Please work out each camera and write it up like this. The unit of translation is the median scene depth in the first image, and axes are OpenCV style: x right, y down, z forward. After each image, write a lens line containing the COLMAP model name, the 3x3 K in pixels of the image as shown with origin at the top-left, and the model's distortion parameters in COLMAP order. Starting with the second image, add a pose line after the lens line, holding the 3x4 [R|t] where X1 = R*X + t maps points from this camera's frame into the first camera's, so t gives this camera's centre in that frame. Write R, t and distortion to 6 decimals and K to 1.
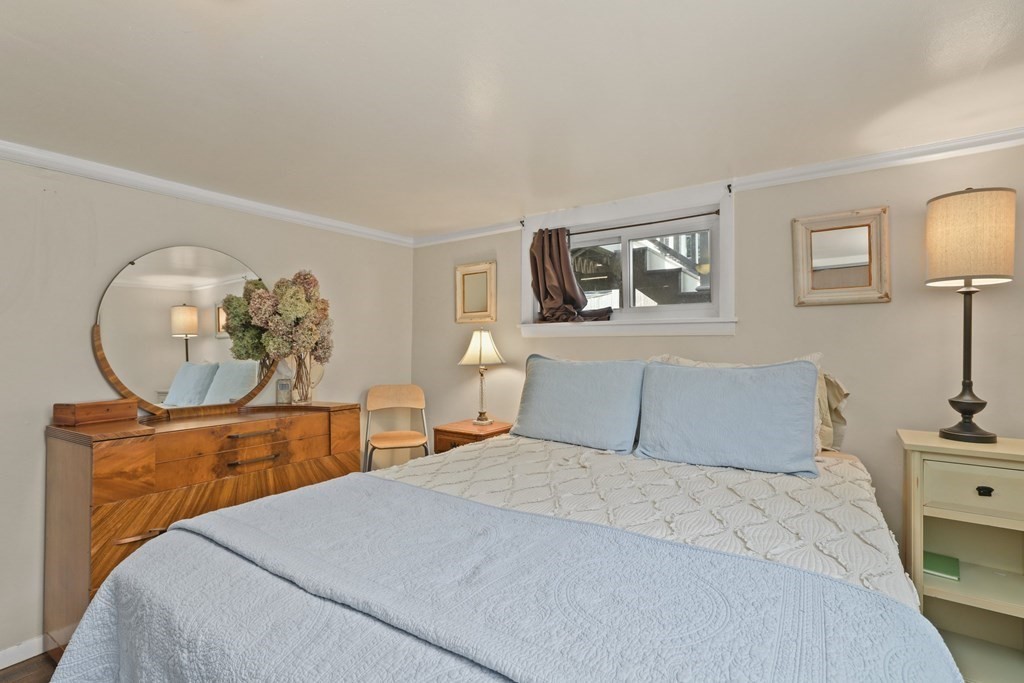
lens RADIAL K [[474.1, 0, 514.3], [0, 474.1, 338.6], [0, 0, 1]] dist [-0.021810, 0.008360]
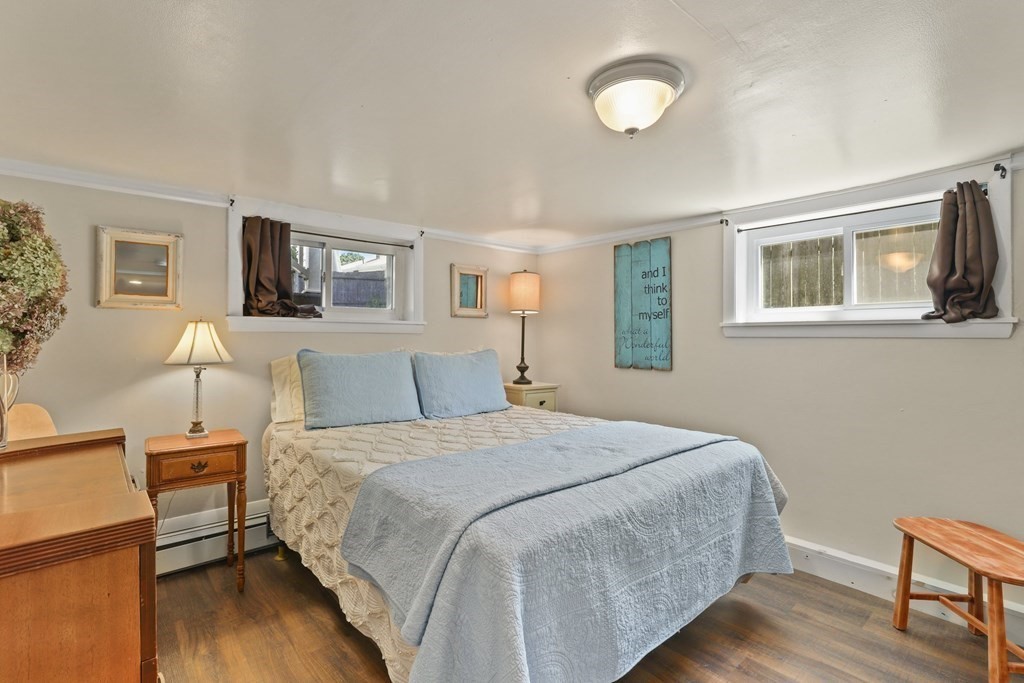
lens RADIAL K [[474.1, 0, 508.5], [0, 474.1, 325.9], [0, 0, 1]] dist [-0.021810, 0.008360]
pose [[0.275257, 0.030502, 0.960887, -0.717878], [-0.017454, 0.999490, -0.026728, 0.002578], [-0.961212, -0.009414, 0.275649, 0.271291]]
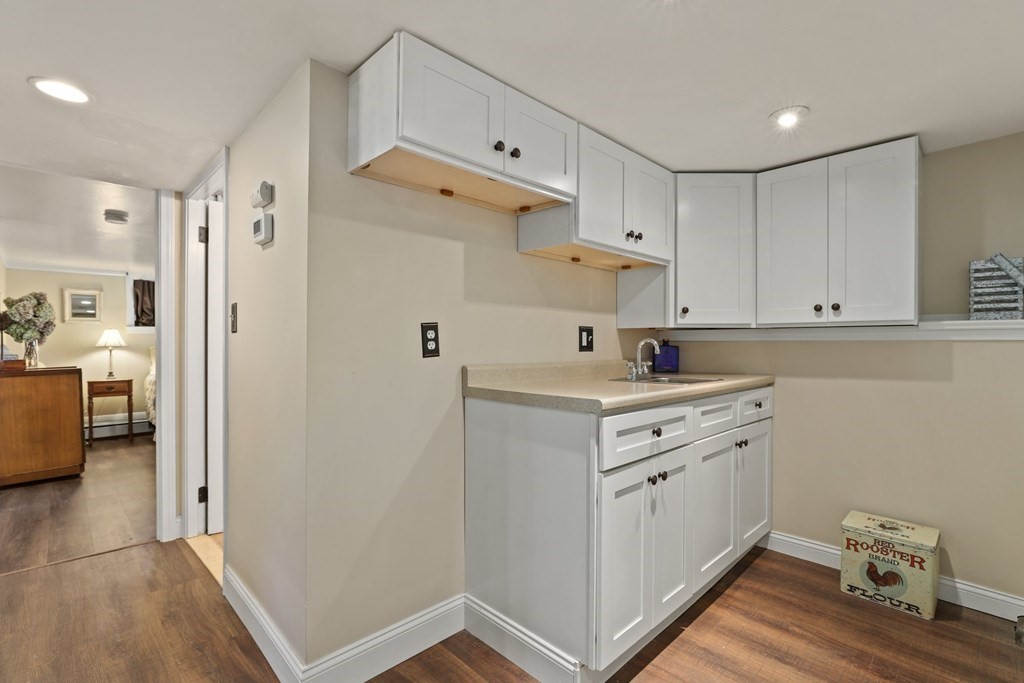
lens RADIAL K [[474.1, 0, 518.6], [0, 474.1, 344.3], [0, 0, 1]] dist [-0.021810, 0.008360]
pose [[0.213566, 0.002433, 0.976926, -1.583448], [-0.008719, 0.999962, -0.000584, 0.031916], [-0.976890, -0.008393, 0.213579, -1.010716]]
